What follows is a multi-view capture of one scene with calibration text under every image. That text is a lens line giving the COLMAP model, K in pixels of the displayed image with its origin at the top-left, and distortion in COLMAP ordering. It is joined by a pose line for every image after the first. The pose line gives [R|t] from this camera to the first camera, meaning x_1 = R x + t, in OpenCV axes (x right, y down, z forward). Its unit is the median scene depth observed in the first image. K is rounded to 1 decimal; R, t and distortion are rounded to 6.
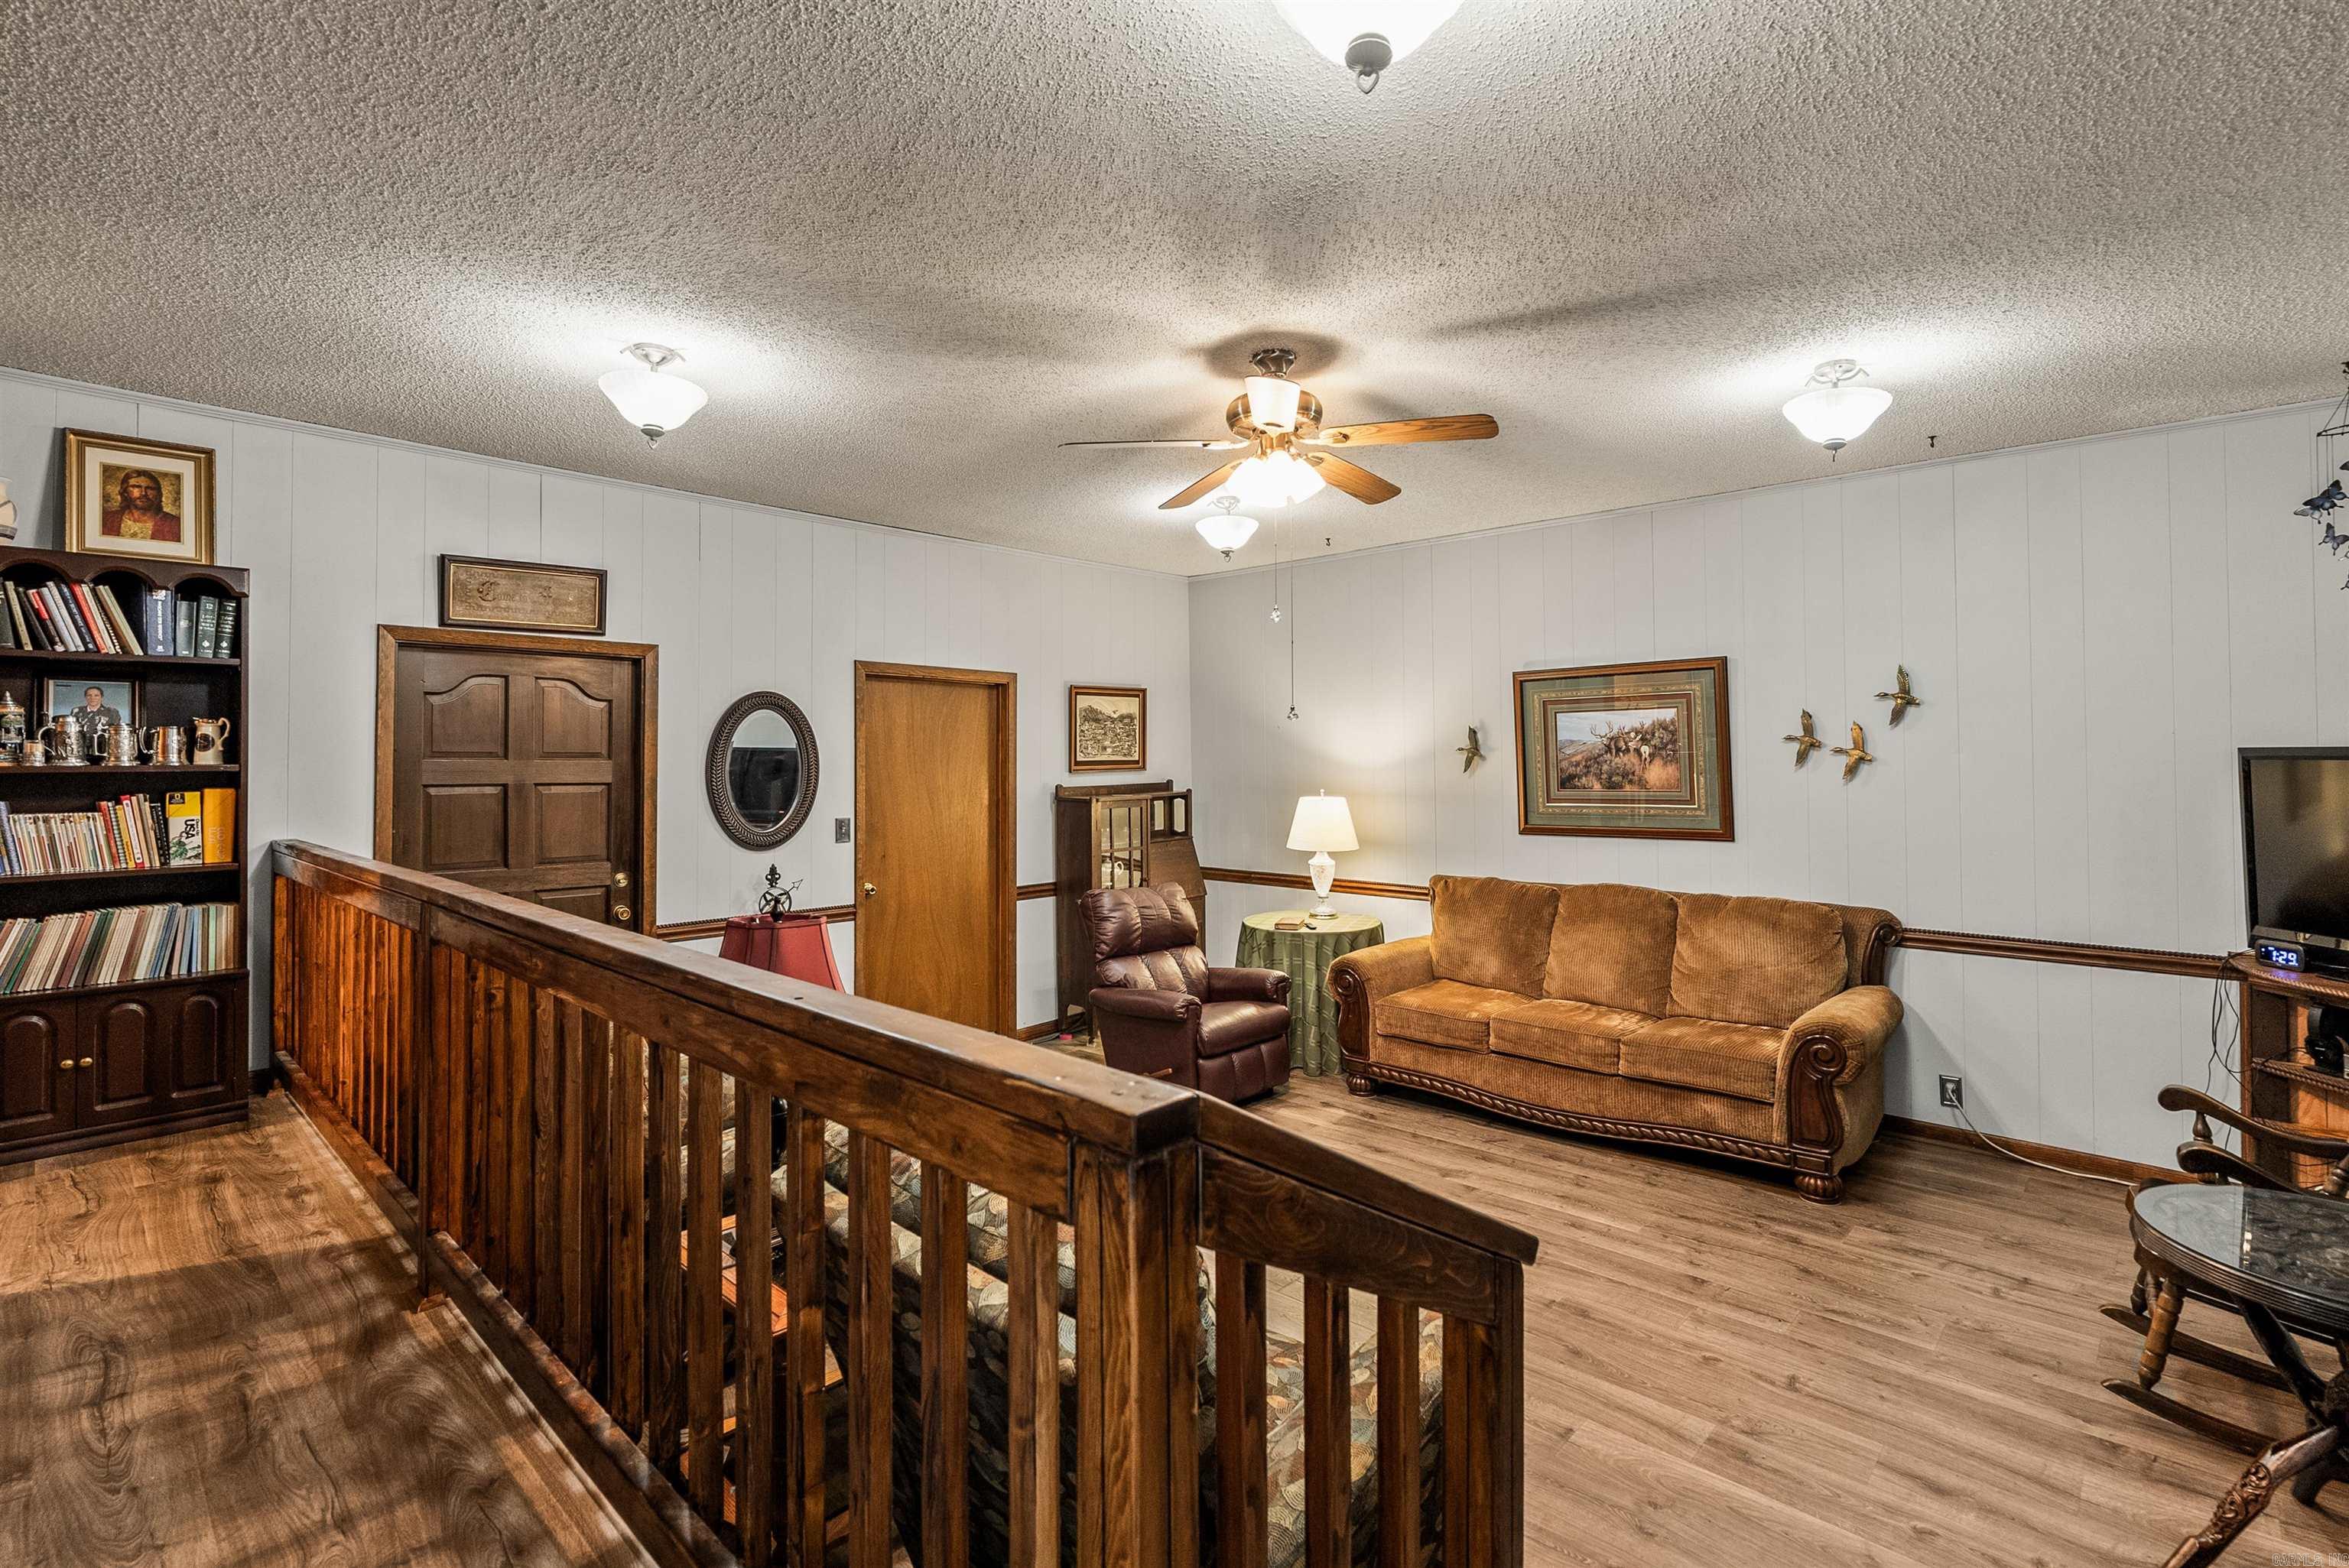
lens RADIAL K [[1074.6, 0, 1190.4], [0, 1074.6, 732.6], [0, 0, 1]] dist [-0.012059, 0.005178]
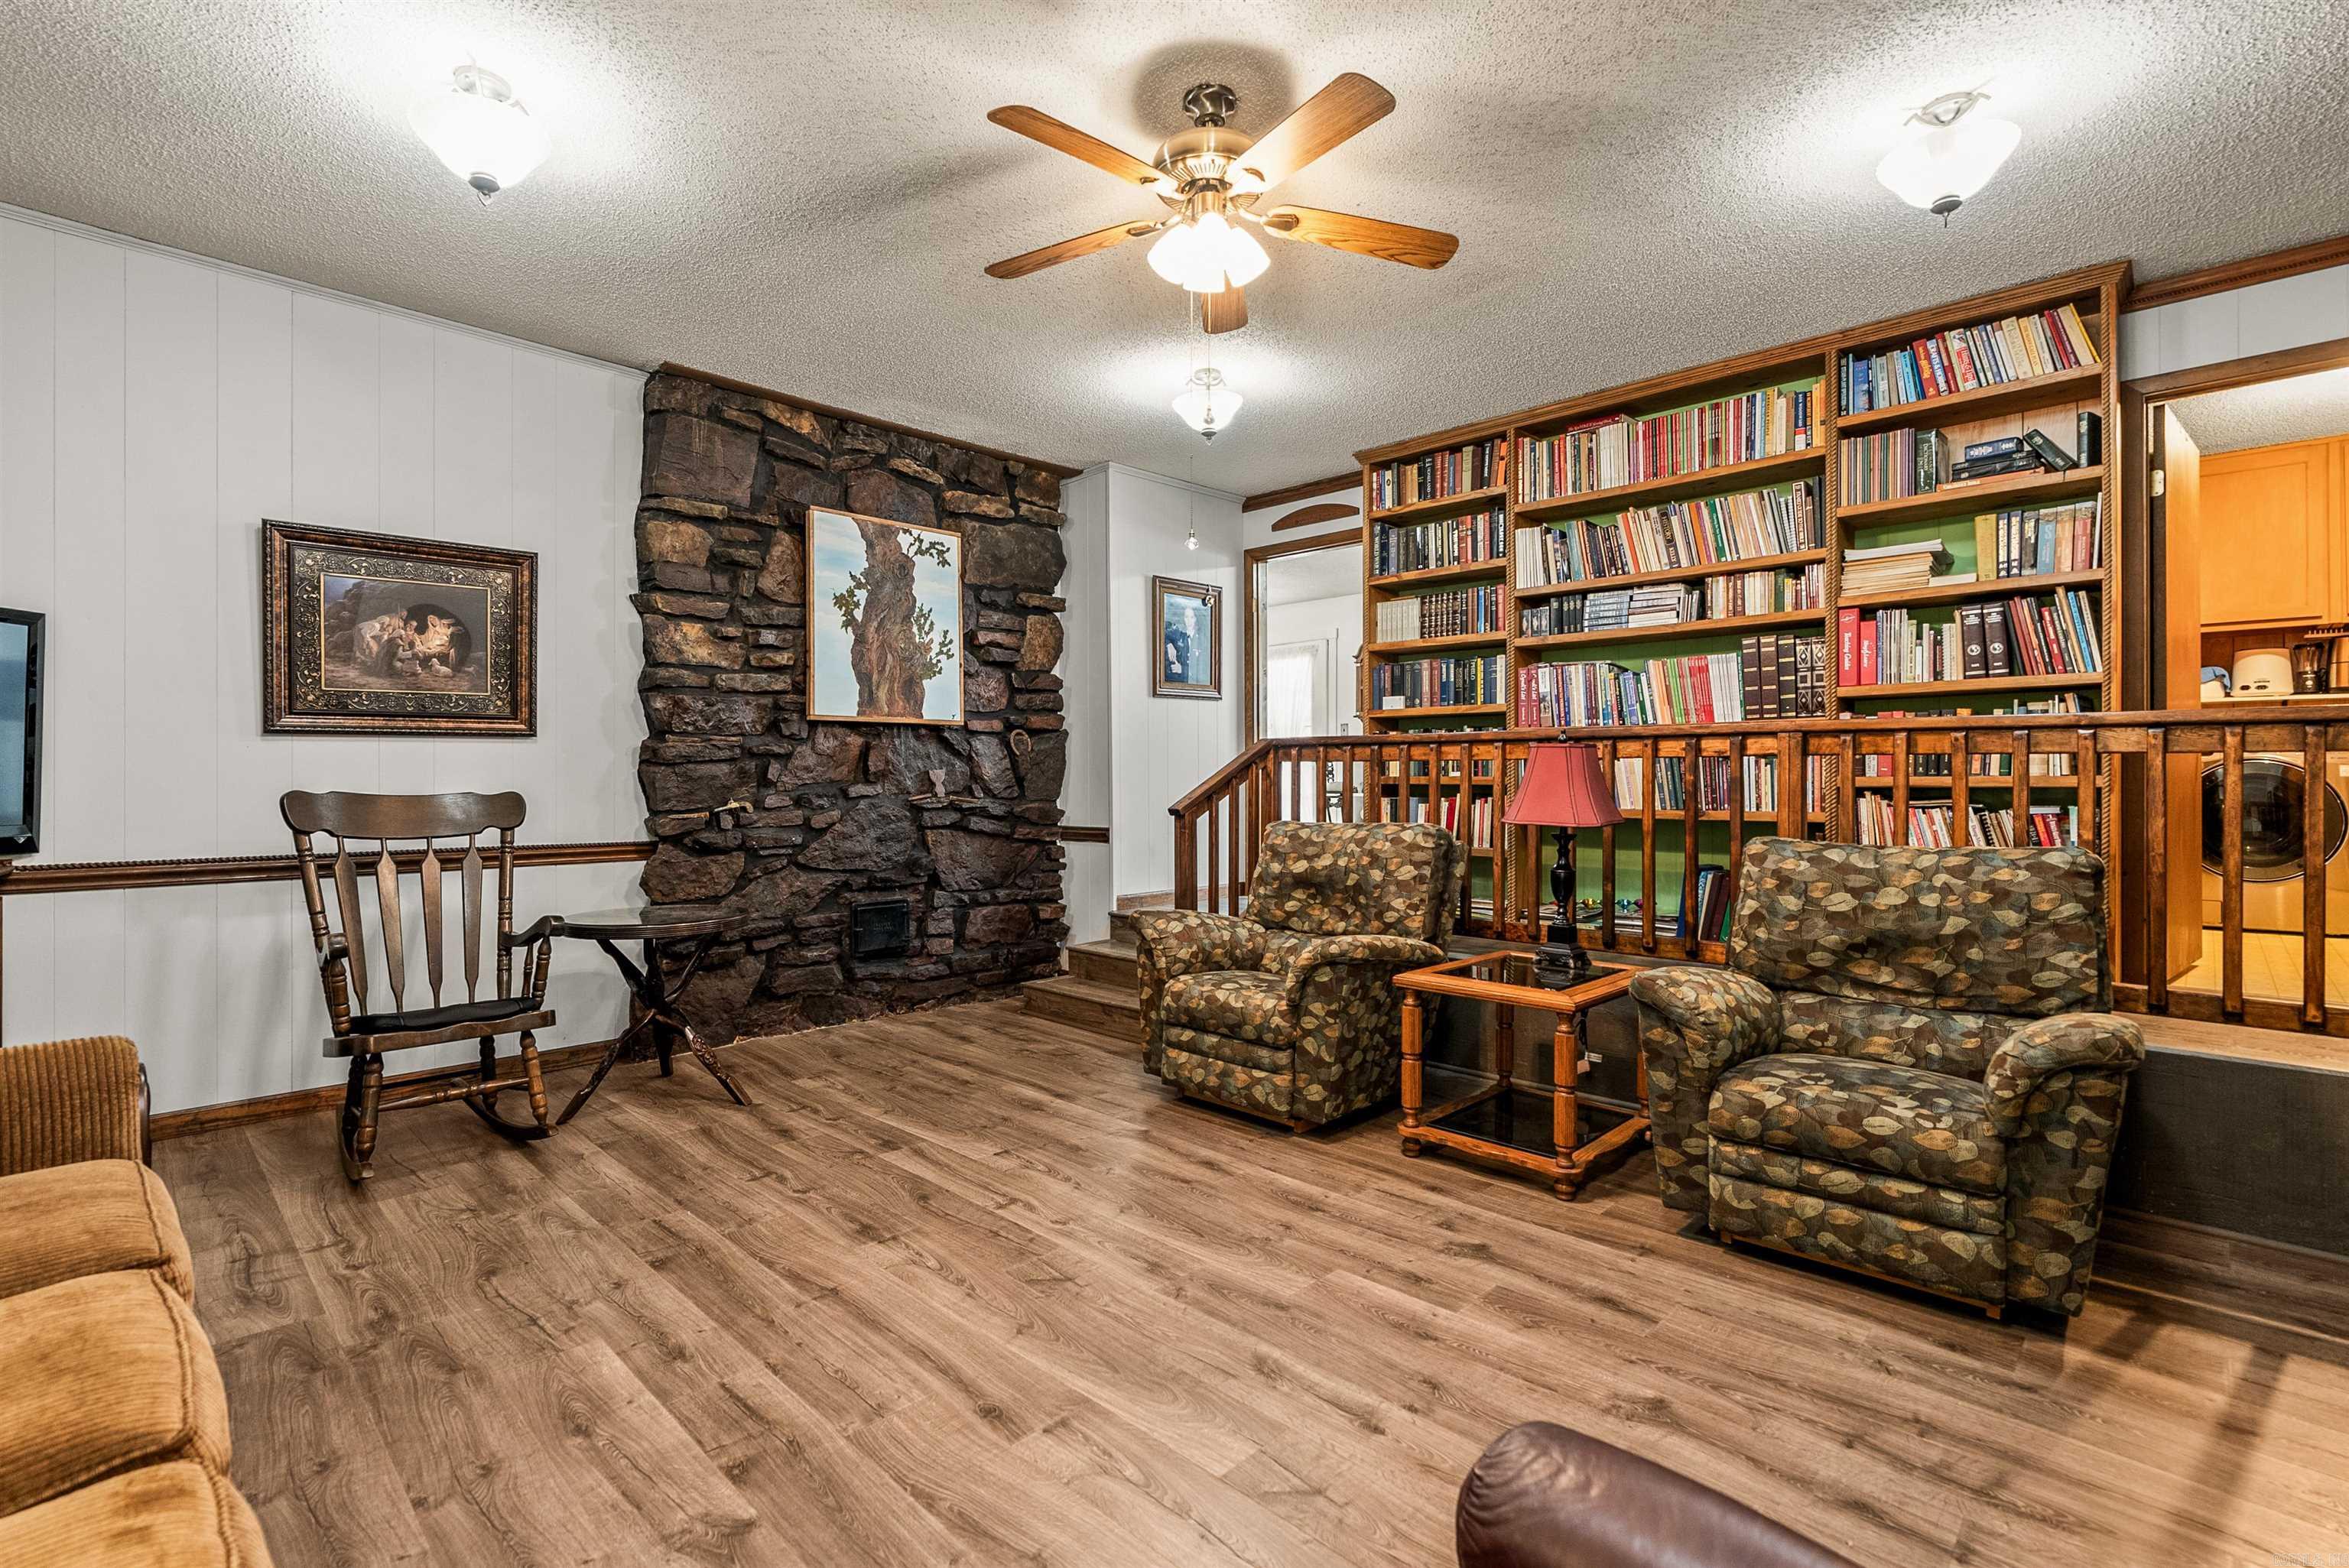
lens RADIAL K [[1074.6, 0, 1174.1], [0, 1074.6, 777.9], [0, 0, 1]] dist [-0.012059, 0.005178]
pose [[-0.999636, 0.001134, 0.026942, 0.058624], [0.000425, 0.999654, -0.026307, 0.129172], [-0.026962, -0.026286, -0.999291, 1.243252]]
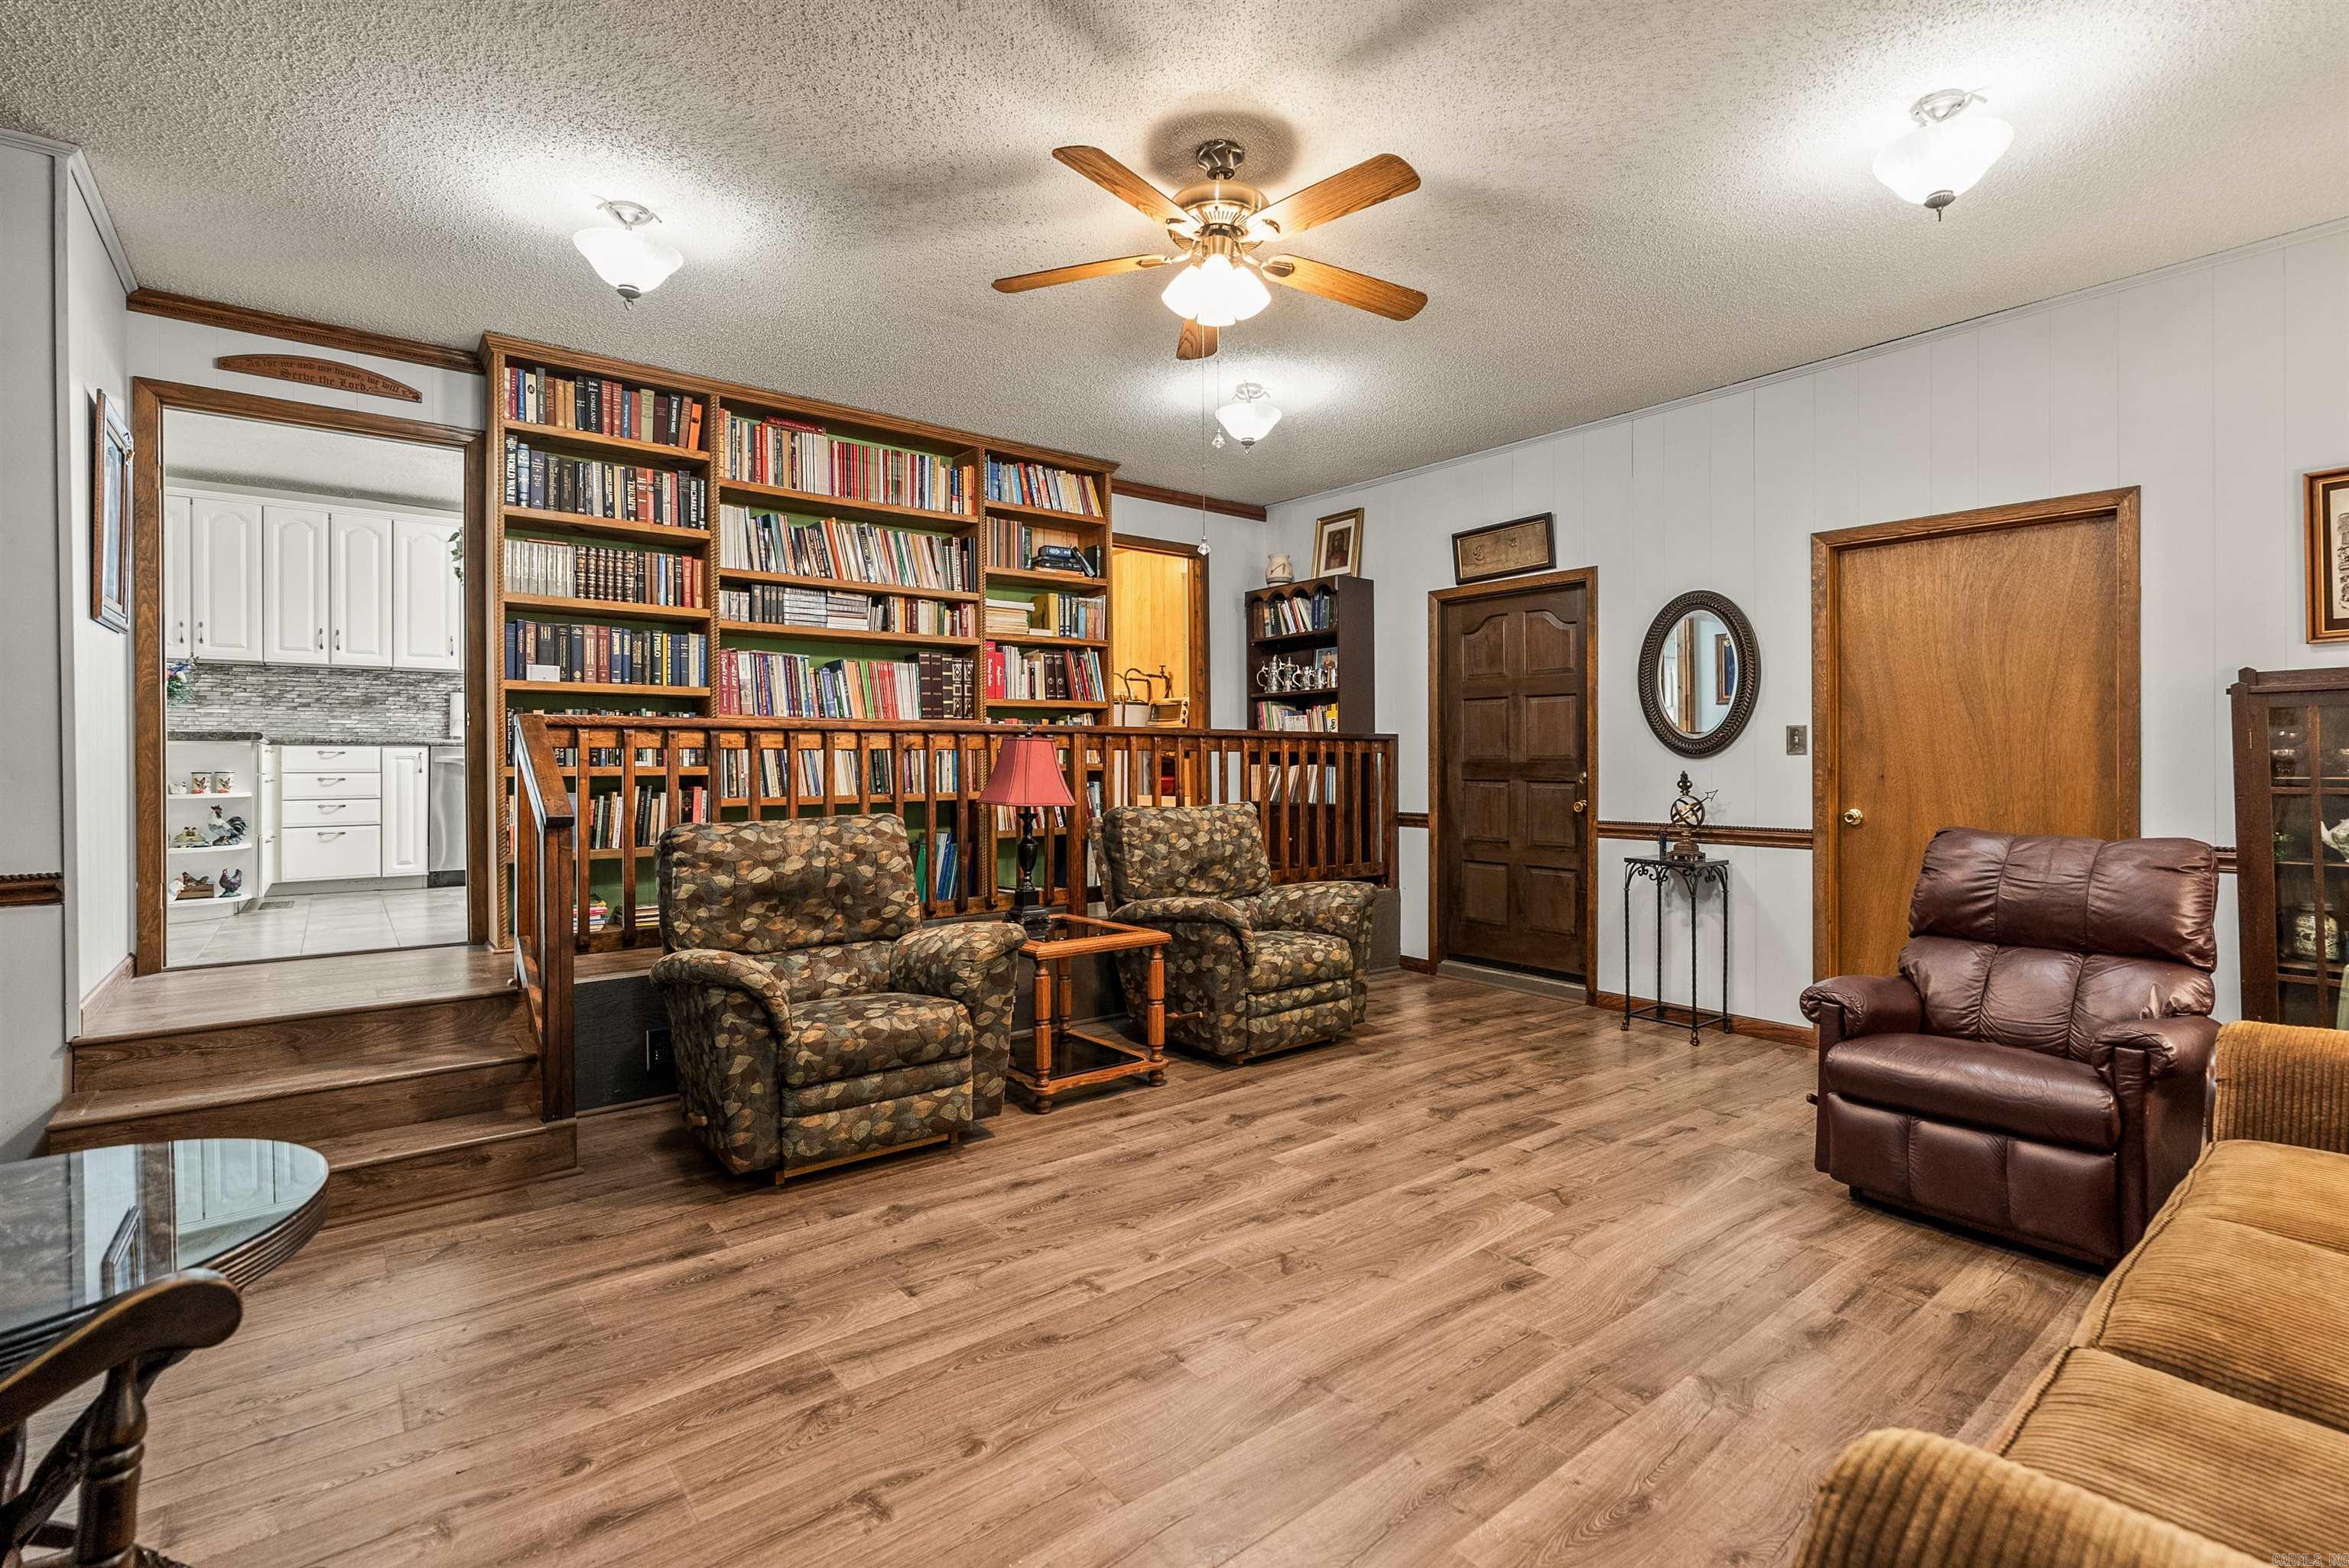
lens RADIAL K [[1074.6, 0, 1179.4], [0, 1074.6, 760.3], [0, 0, 1]] dist [-0.012059, 0.005178]
pose [[-0.144786, 0.001179, -0.989462, 0.670036], [0.029943, 0.999547, -0.003191, 0.110772], [0.989010, -0.030089, -0.144755, 0.747034]]
